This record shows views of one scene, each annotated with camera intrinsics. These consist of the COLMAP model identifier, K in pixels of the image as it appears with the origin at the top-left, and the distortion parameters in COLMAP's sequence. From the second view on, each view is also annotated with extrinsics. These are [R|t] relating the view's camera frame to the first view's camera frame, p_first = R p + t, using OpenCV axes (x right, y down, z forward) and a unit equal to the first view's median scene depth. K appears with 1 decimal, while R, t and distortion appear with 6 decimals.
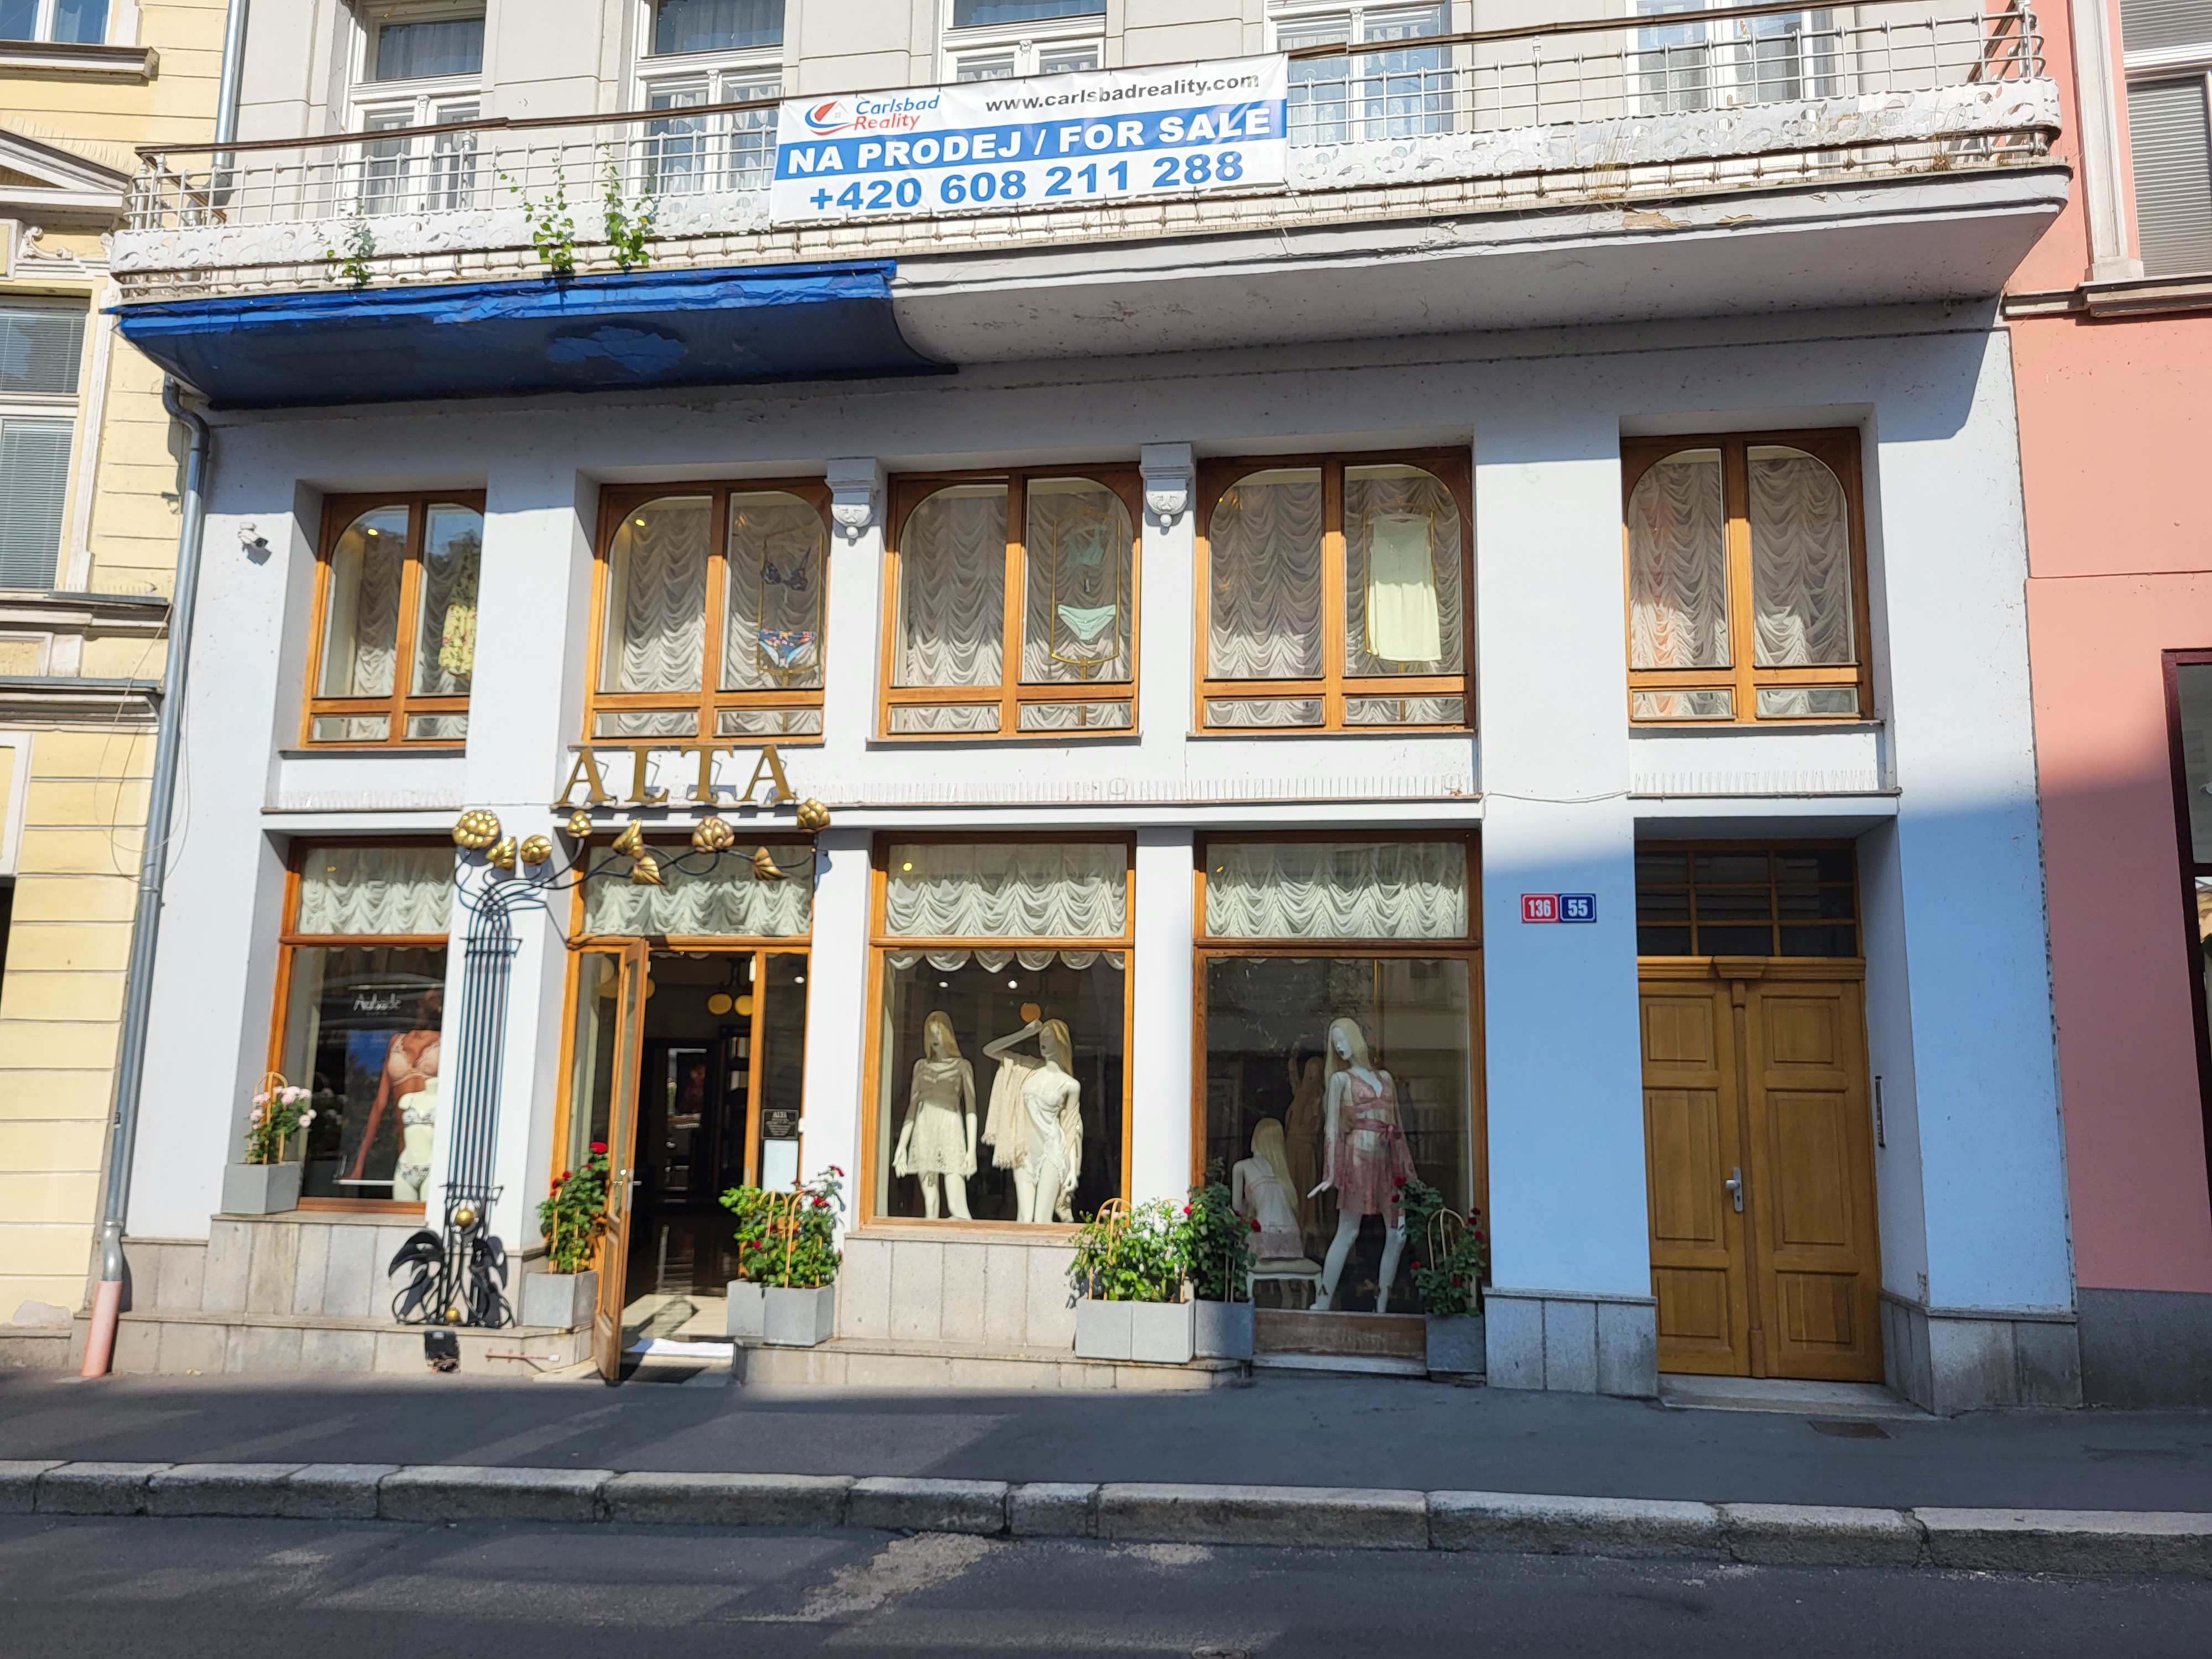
lens RADIAL K [[1669.2, 0, 1105.5], [0, 1669.2, 809.7], [0, 0, 1]] dist [0.040103, -0.029401]
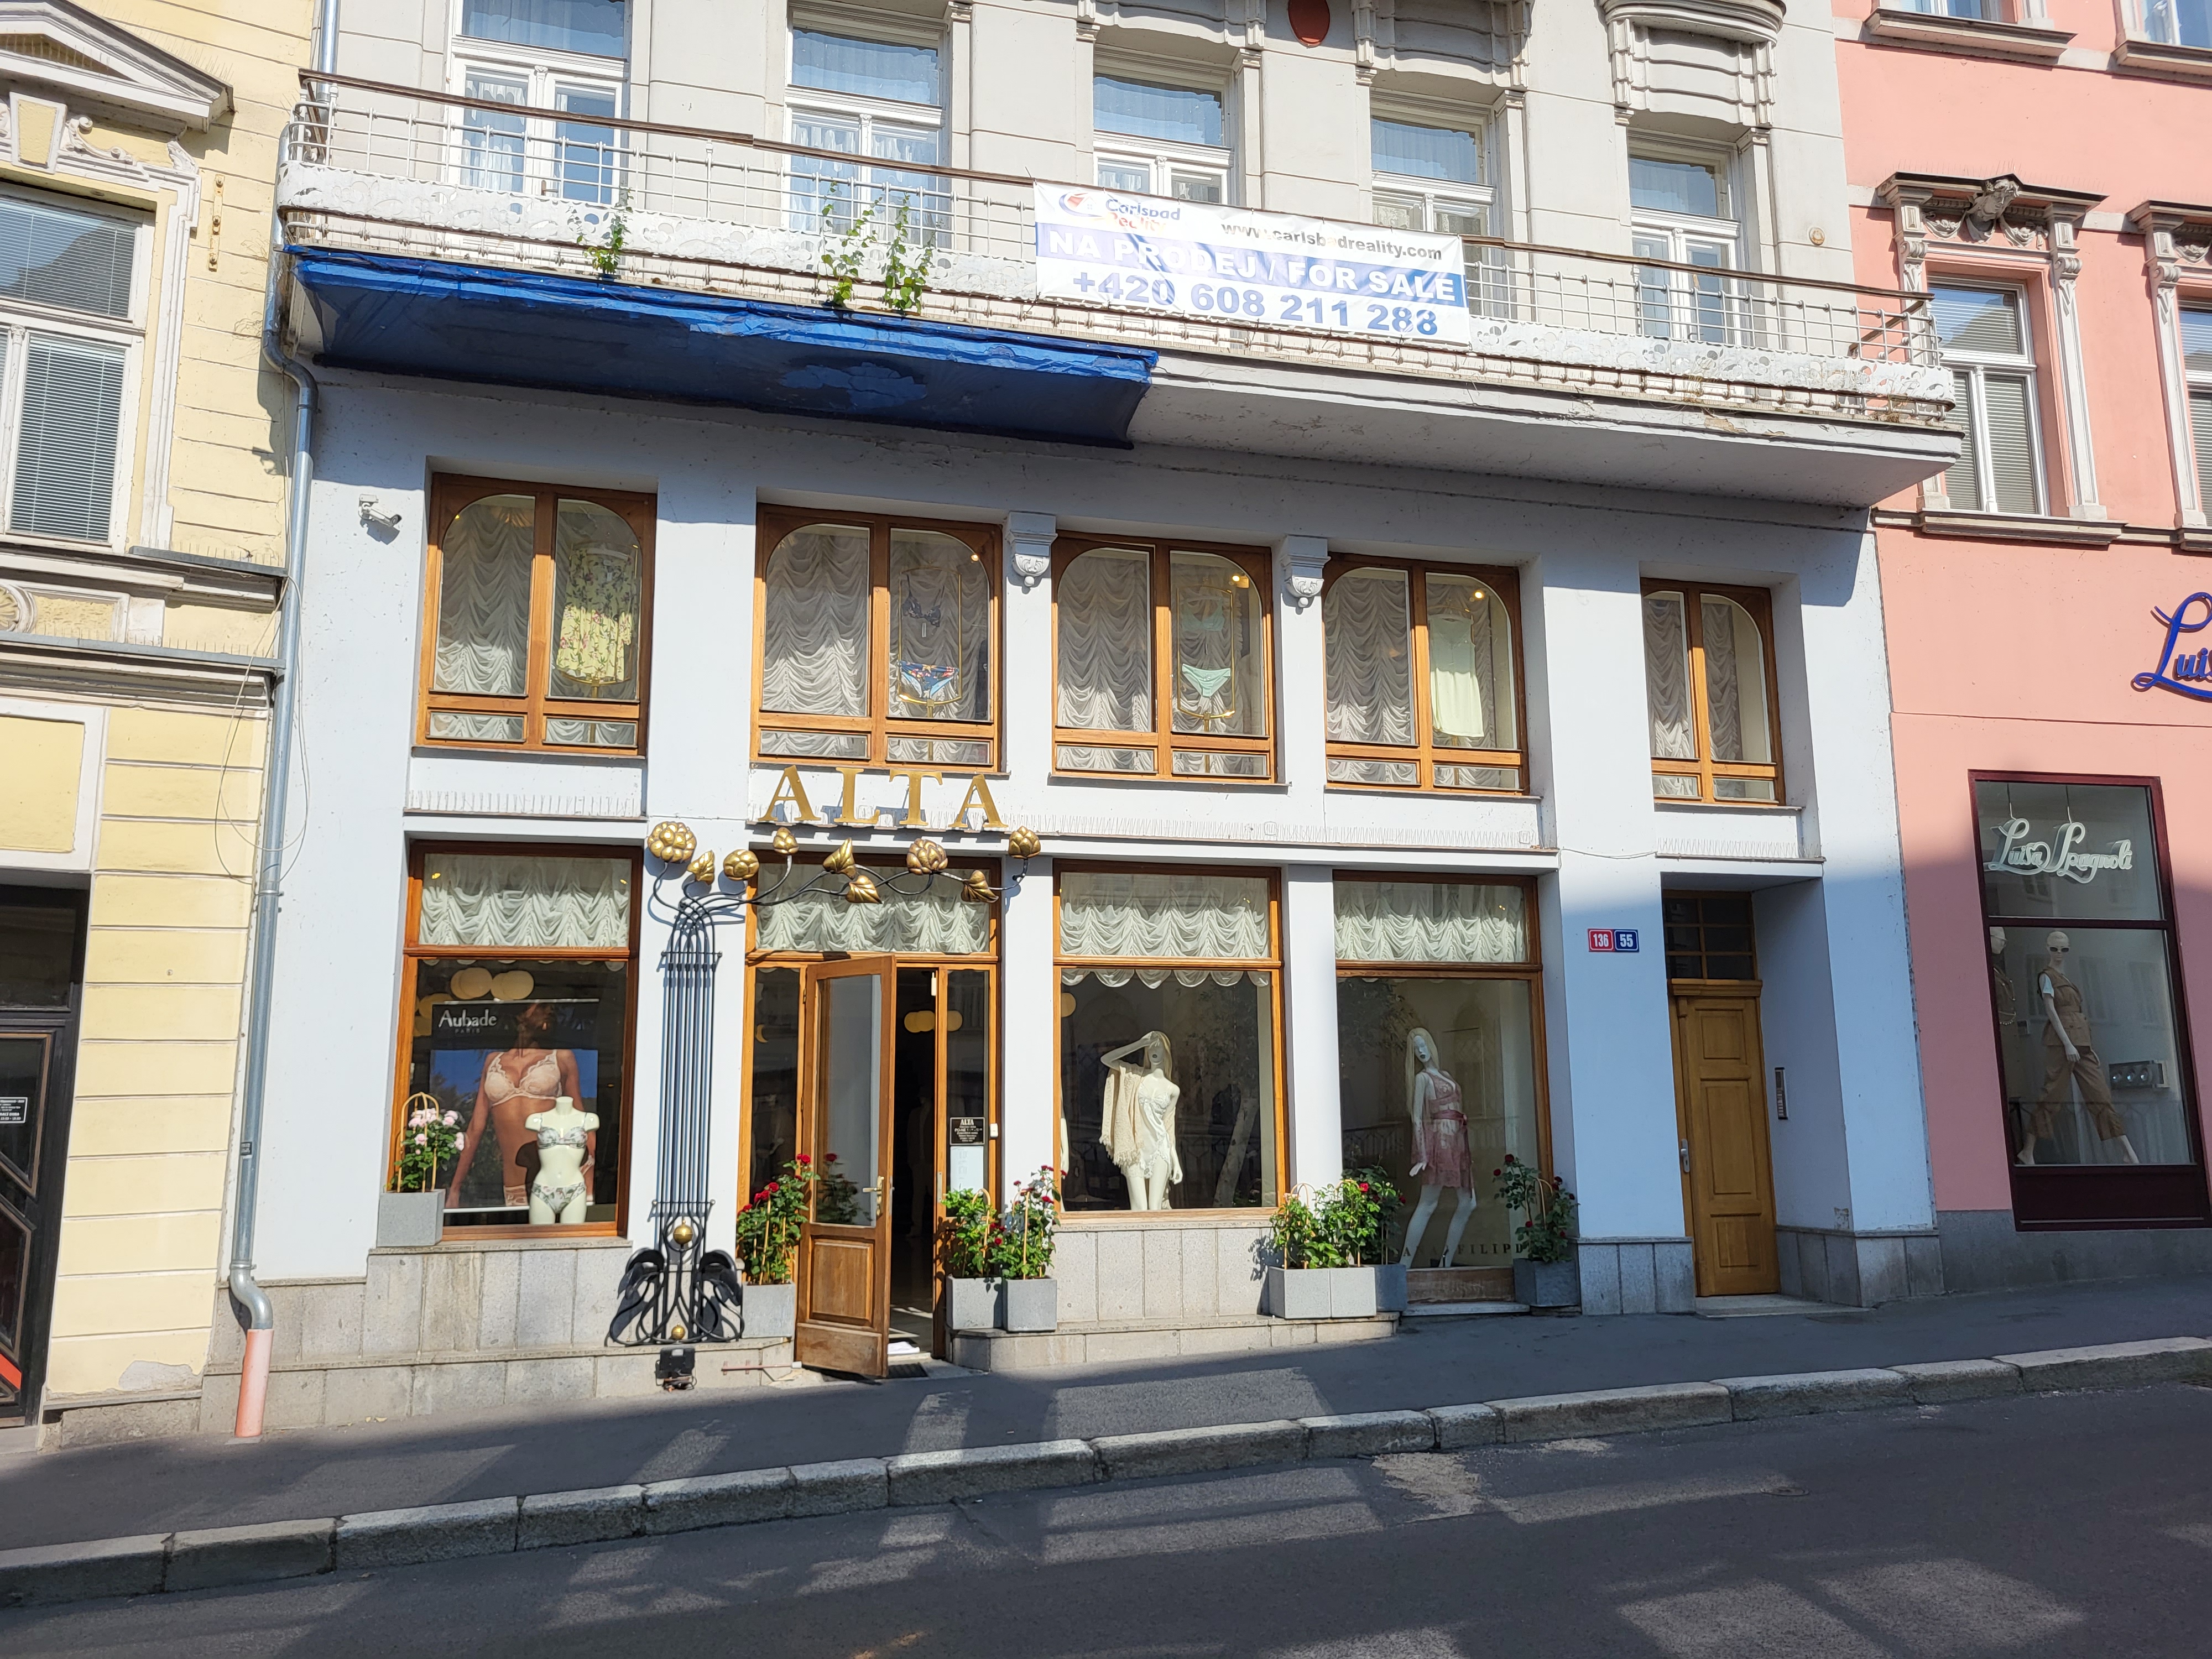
lens RADIAL K [[1656.7, 0, 1106.0], [0, 1656.7, 829.5], [0, 0, 1]] dist [0.044880, -0.031963]
pose [[0.906227, 0.044318, 0.420463, -0.578929], [-0.042951, 0.998996, -0.012724, 0.006224], [-0.420605, -0.006528, 0.907220, 0.005703]]
